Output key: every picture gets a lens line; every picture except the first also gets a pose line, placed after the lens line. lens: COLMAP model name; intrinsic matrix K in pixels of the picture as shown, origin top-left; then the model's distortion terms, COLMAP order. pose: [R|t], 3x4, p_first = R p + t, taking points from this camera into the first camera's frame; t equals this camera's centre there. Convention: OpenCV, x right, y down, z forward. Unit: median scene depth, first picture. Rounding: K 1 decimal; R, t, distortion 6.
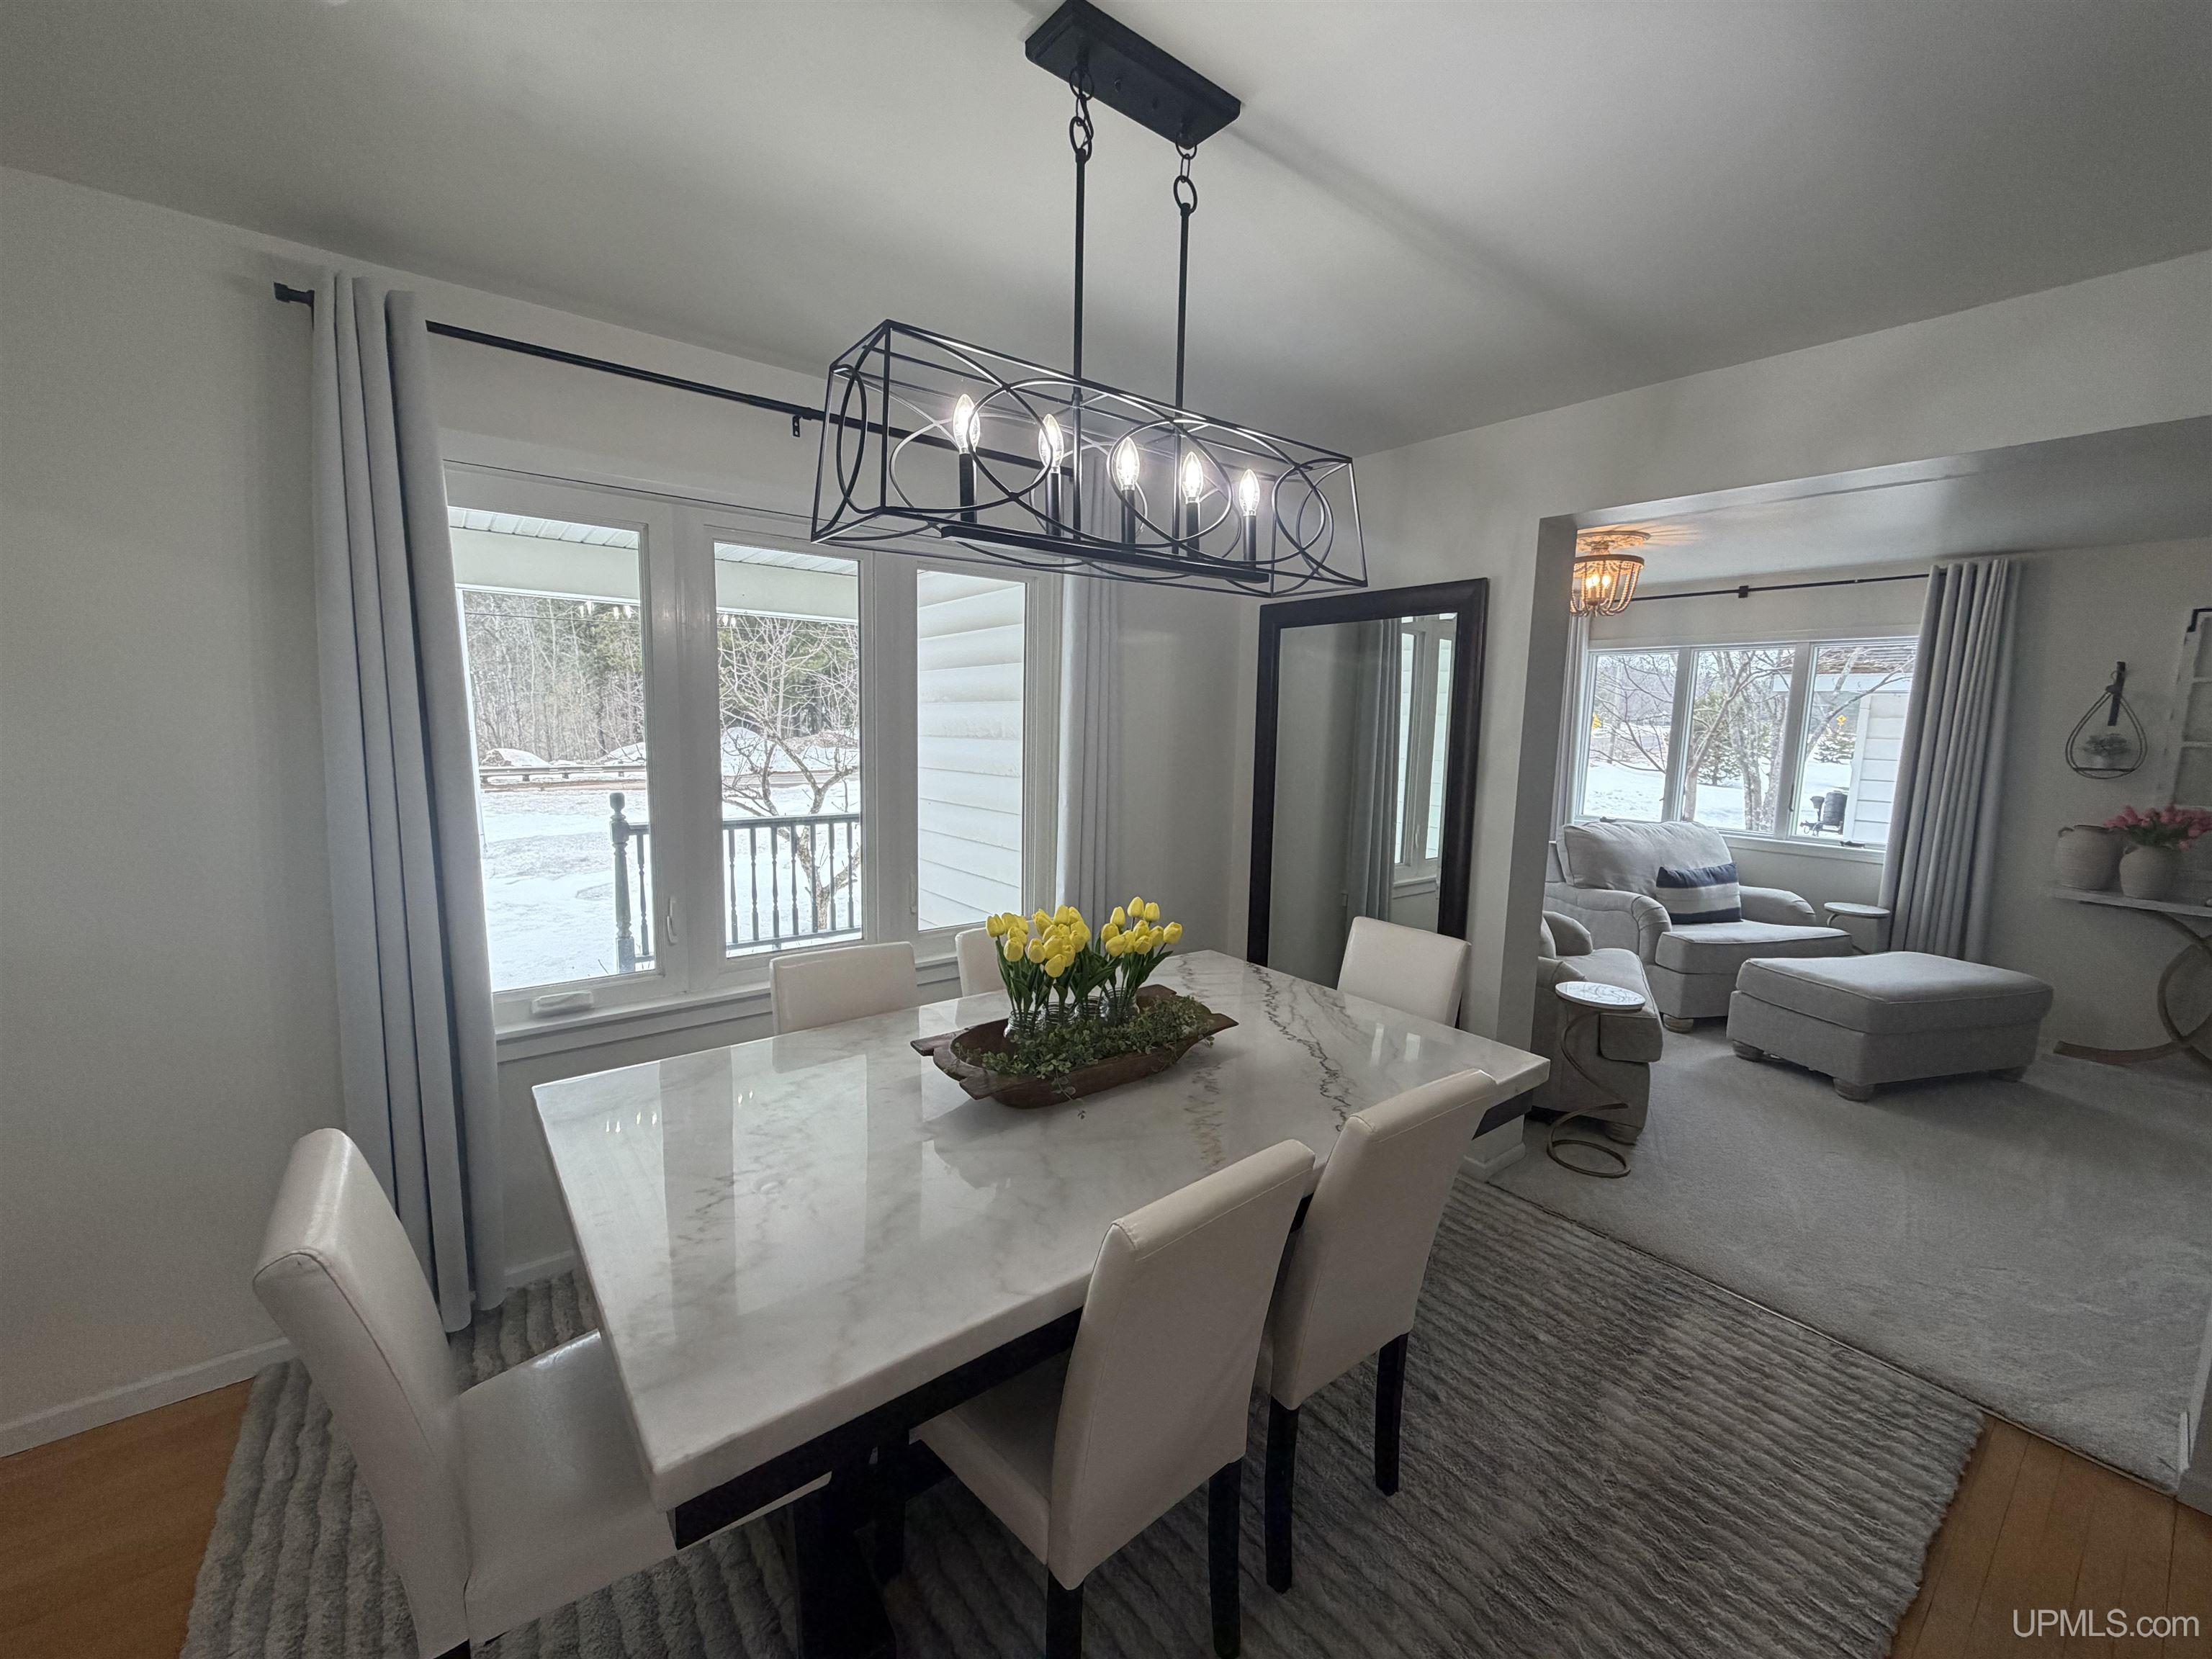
lens RADIAL K [[875.3, 0, 1097.6], [0, 875.3, 825.4], [0, 0, 1]] dist [-0.001186, 0.000528]
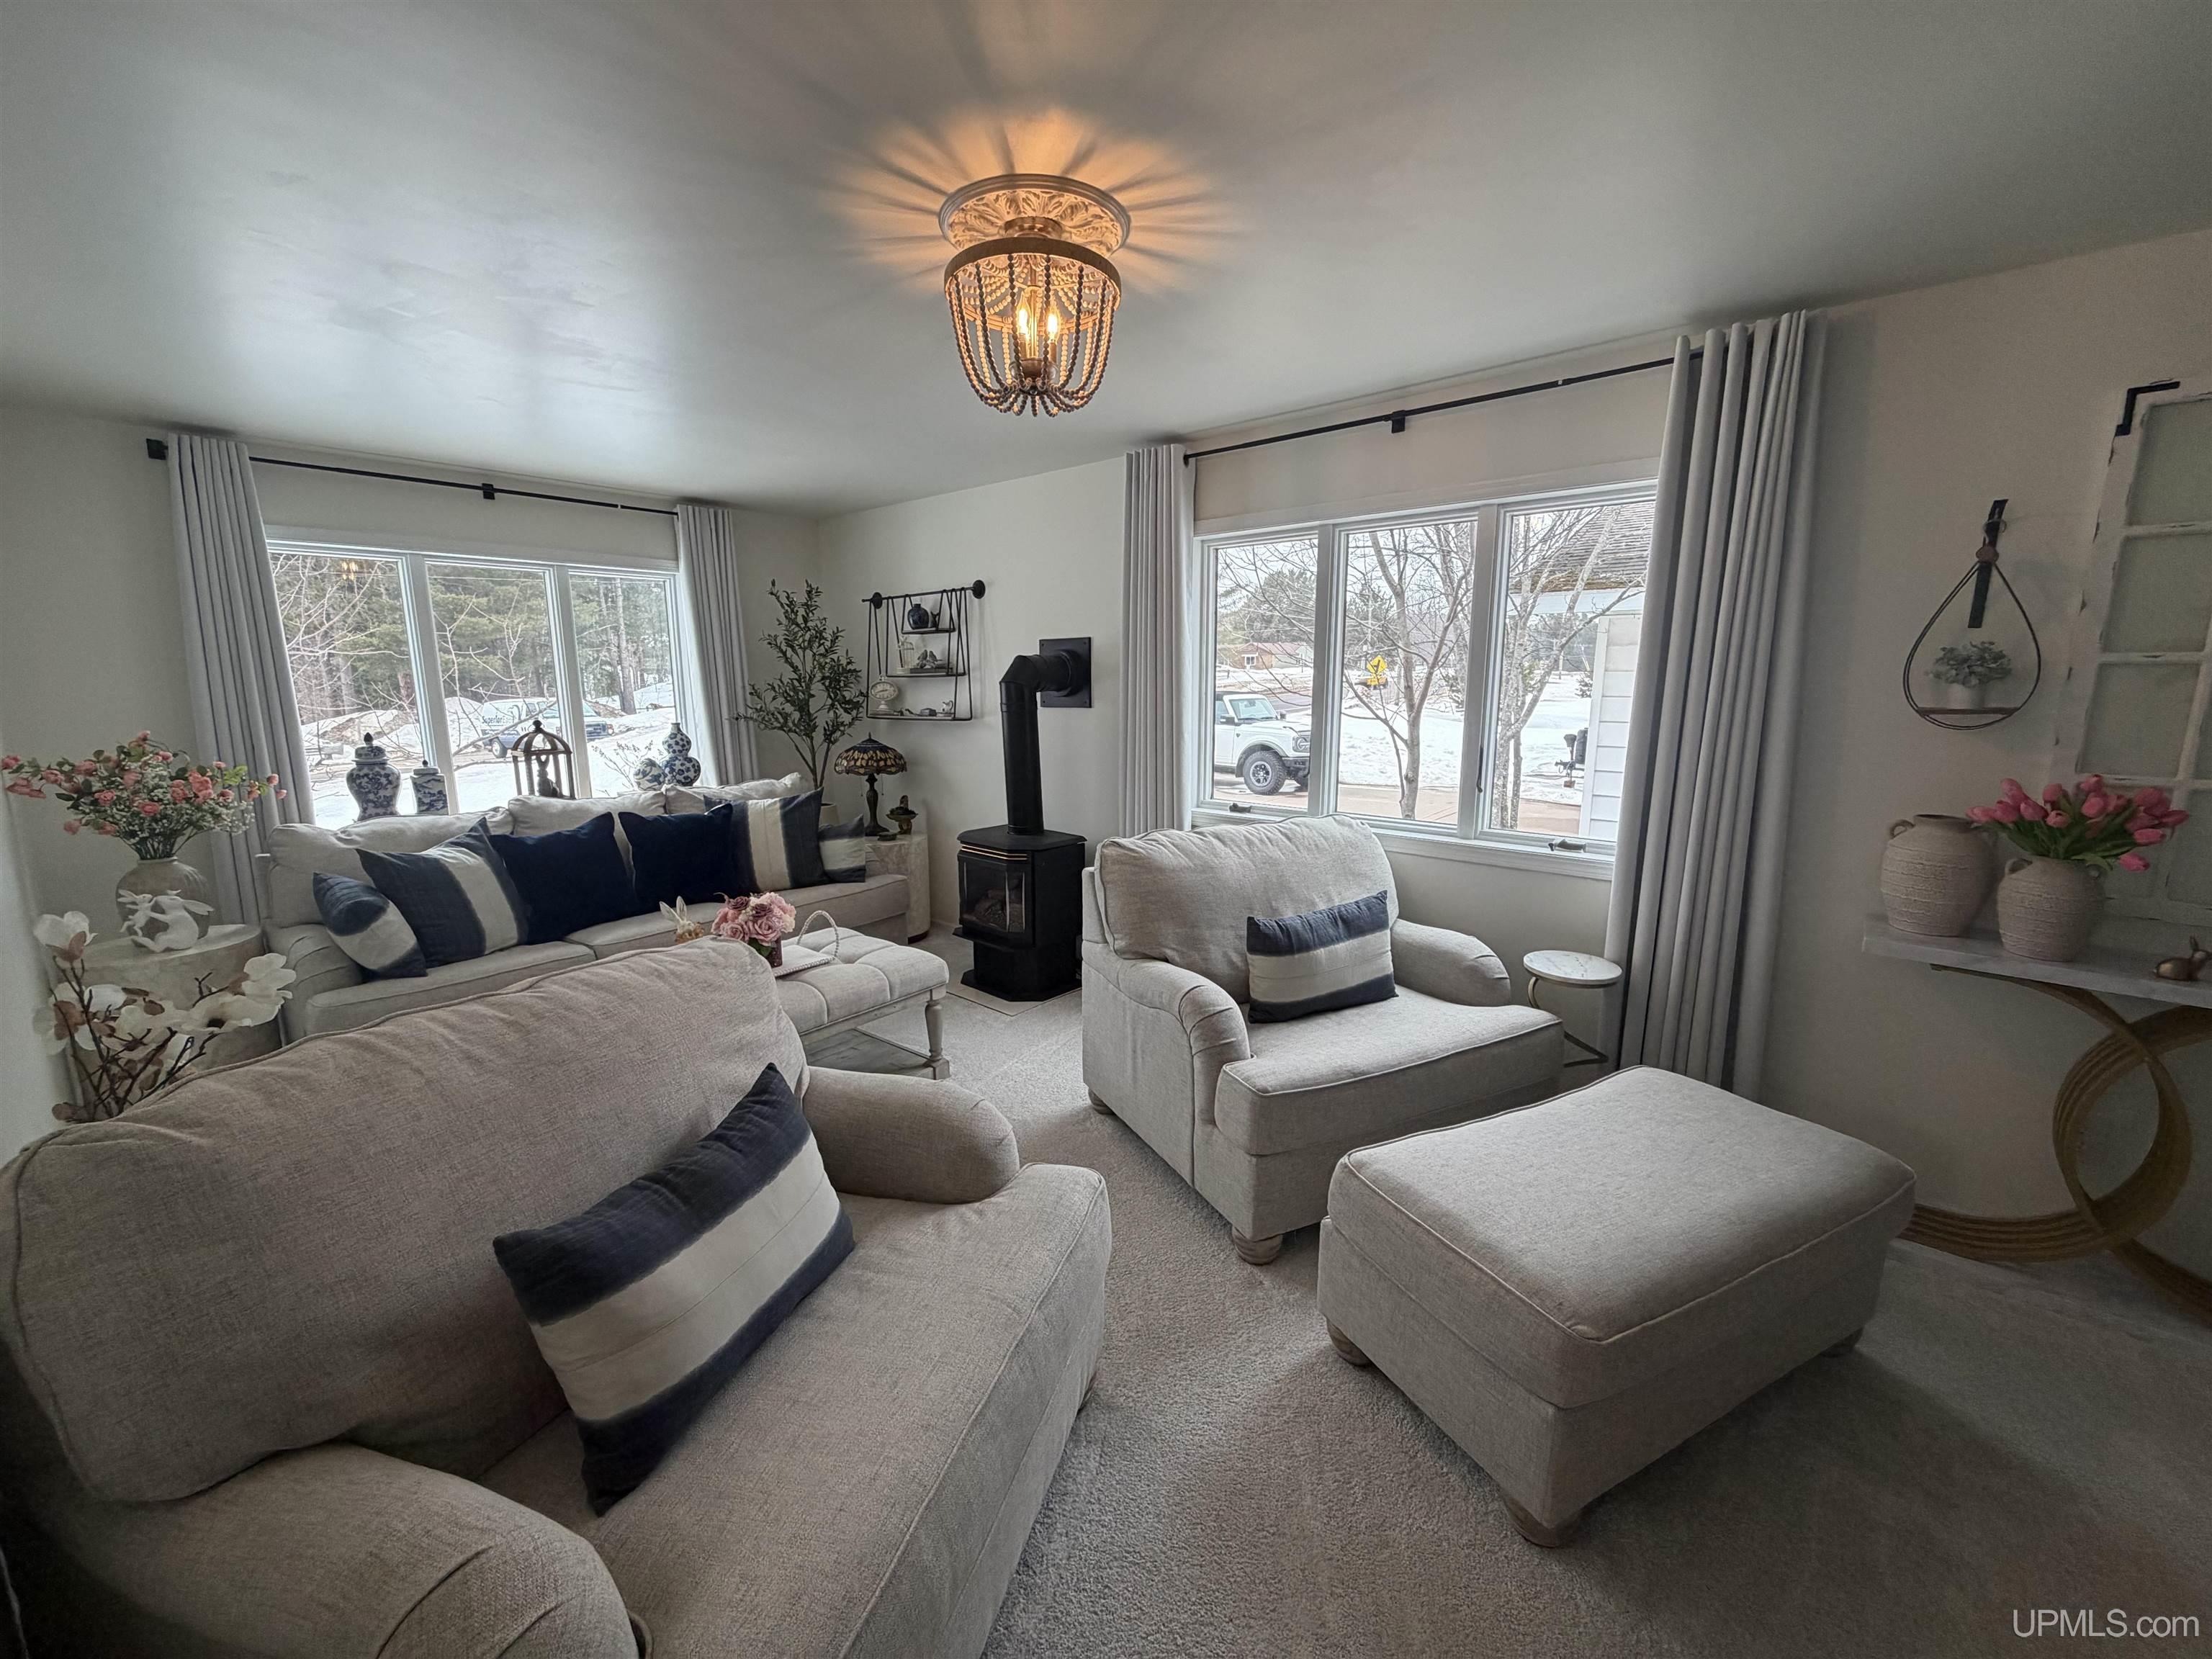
lens RADIAL K [[875.3, 0, 1097.6], [0, 875.3, 825.4], [0, 0, 1]] dist [-0.001186, 0.000528]
pose [[0.981993, -0.058768, 0.179544, 0.492604], [0.049584, 0.997242, 0.055220, -0.046078], [-0.182294, -0.045323, 0.982199, 0.527368]]
